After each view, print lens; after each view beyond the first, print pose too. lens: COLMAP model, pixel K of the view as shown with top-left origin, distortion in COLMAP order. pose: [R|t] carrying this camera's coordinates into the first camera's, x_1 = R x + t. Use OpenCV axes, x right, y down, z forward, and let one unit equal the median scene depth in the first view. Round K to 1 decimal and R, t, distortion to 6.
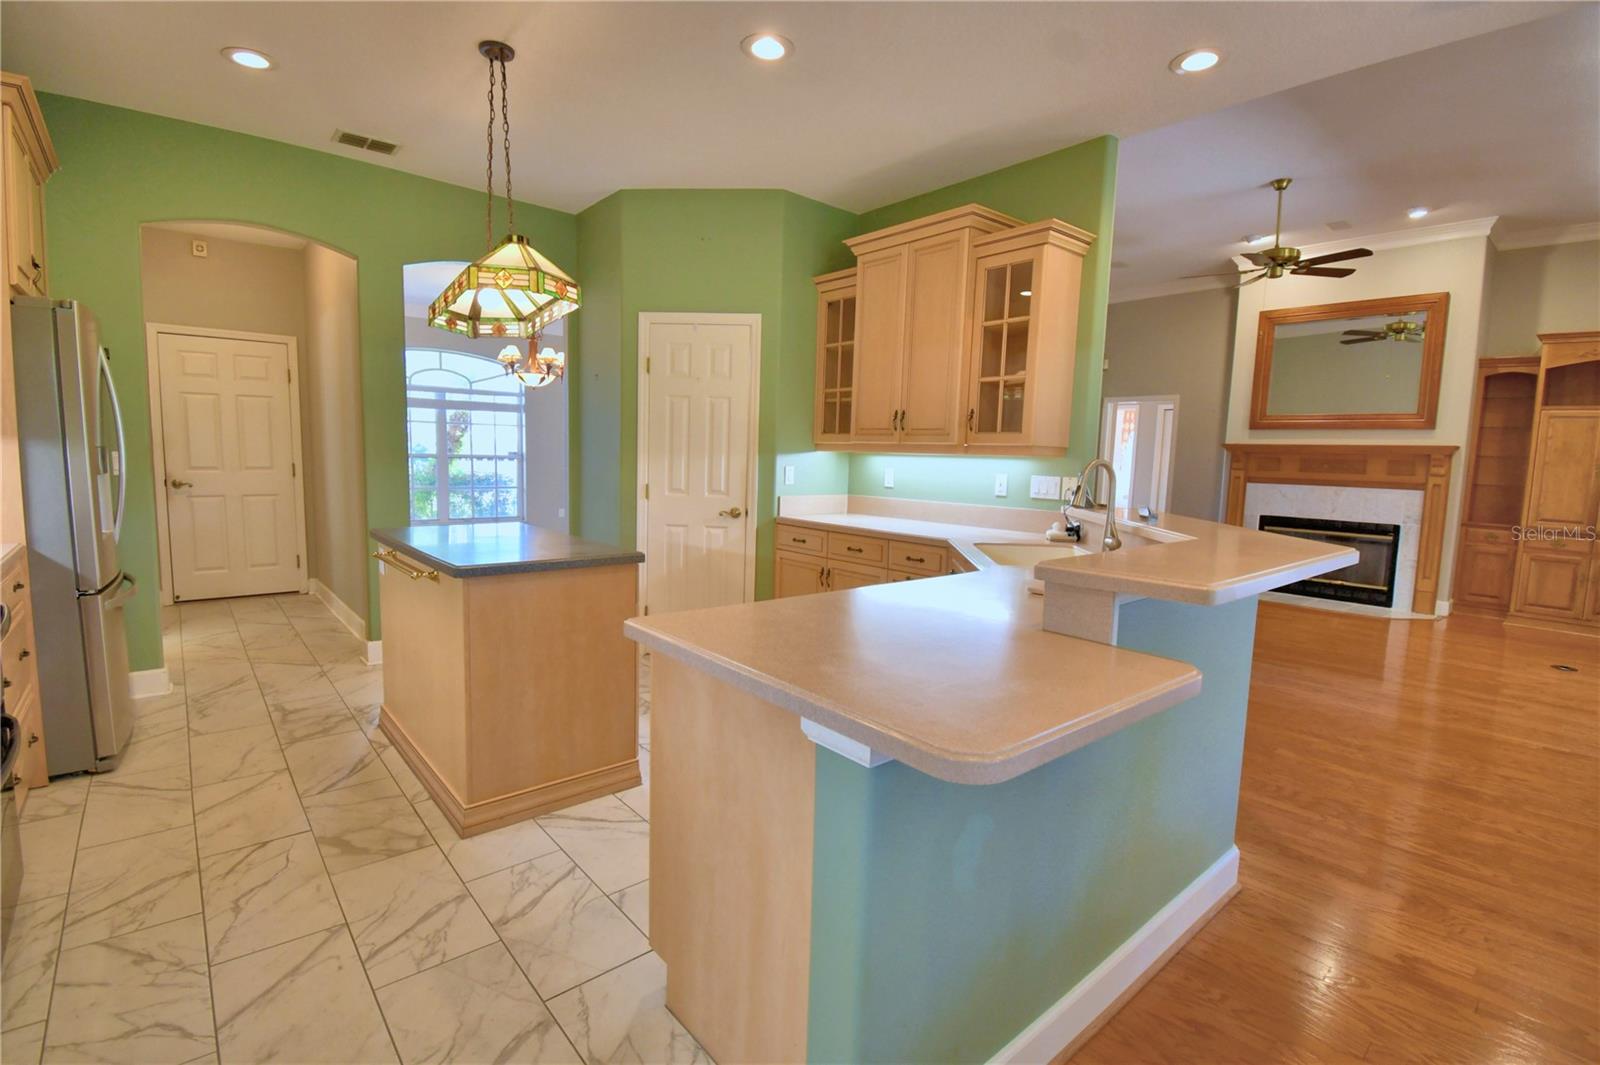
lens RADIAL K [[721.5, 0, 793.8], [0, 721.5, 530.9], [0, 0, 1]] dist [0.016671, -0.021136]
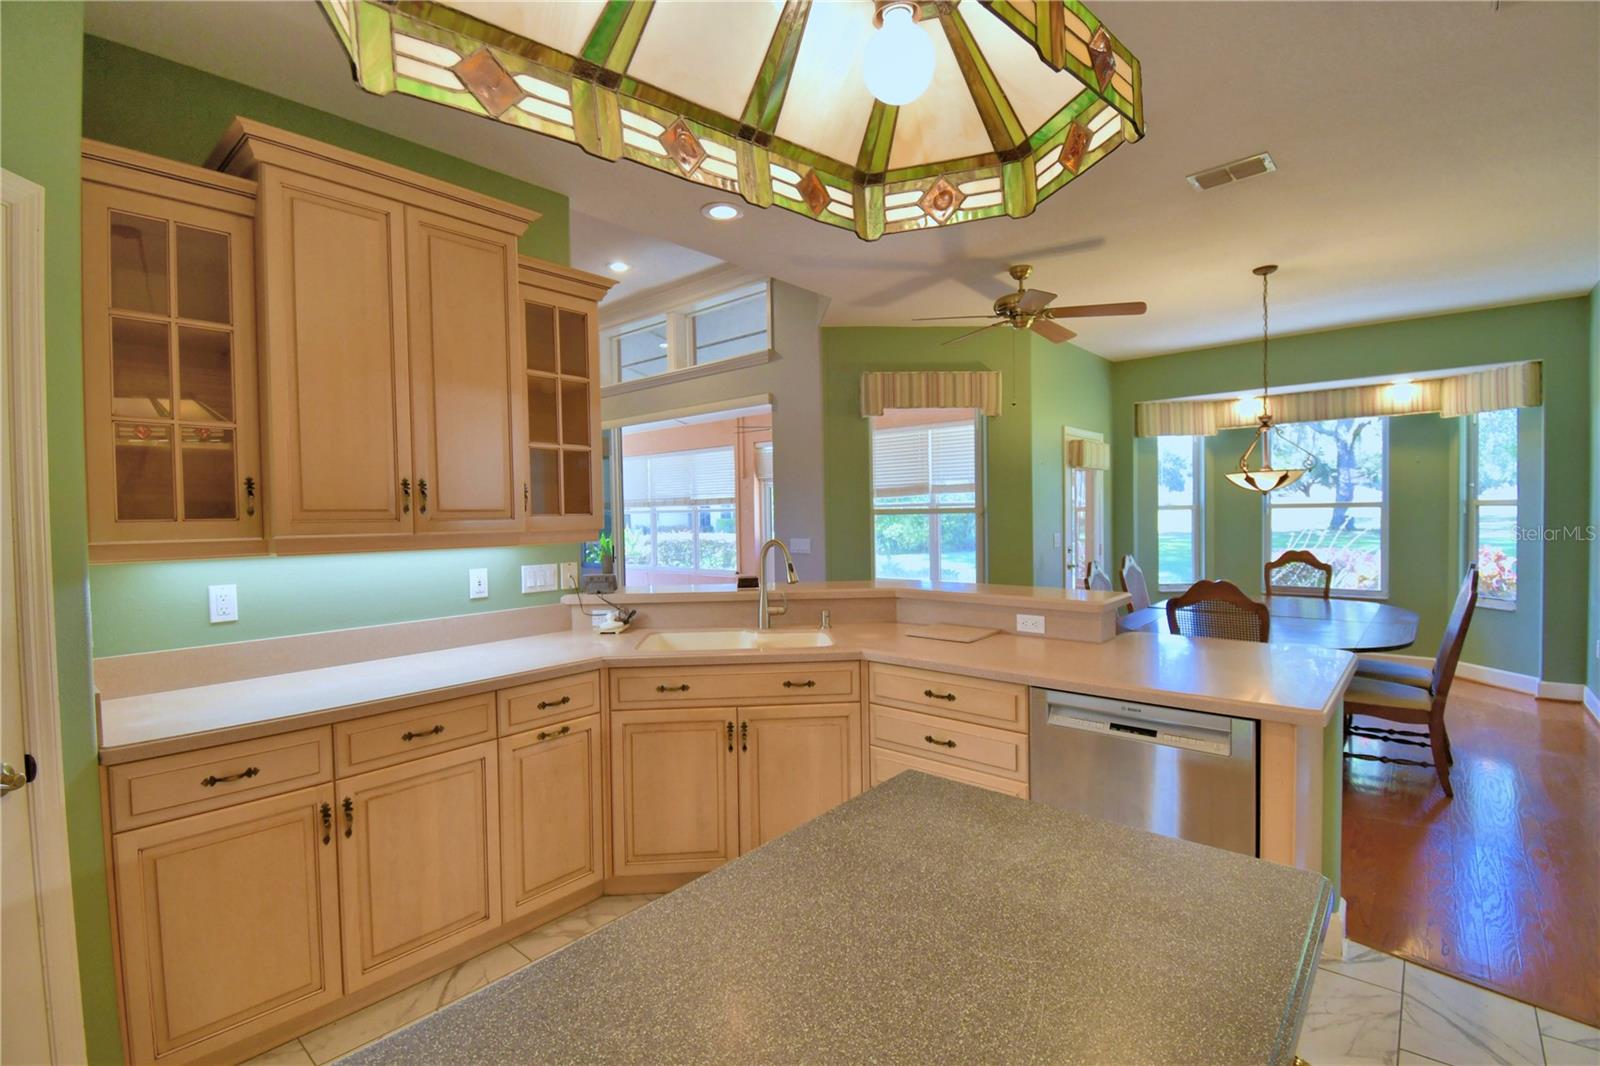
lens RADIAL K [[721.5, 0, 793.8], [0, 721.5, 531.4], [0, 0, 1]] dist [0.016671, -0.021136]
pose [[-0.143071, -0.047236, 0.988585, -0.486186], [0.119305, 0.990754, 0.064605, -0.125753], [-0.982495, 0.127186, -0.136113, 0.781333]]
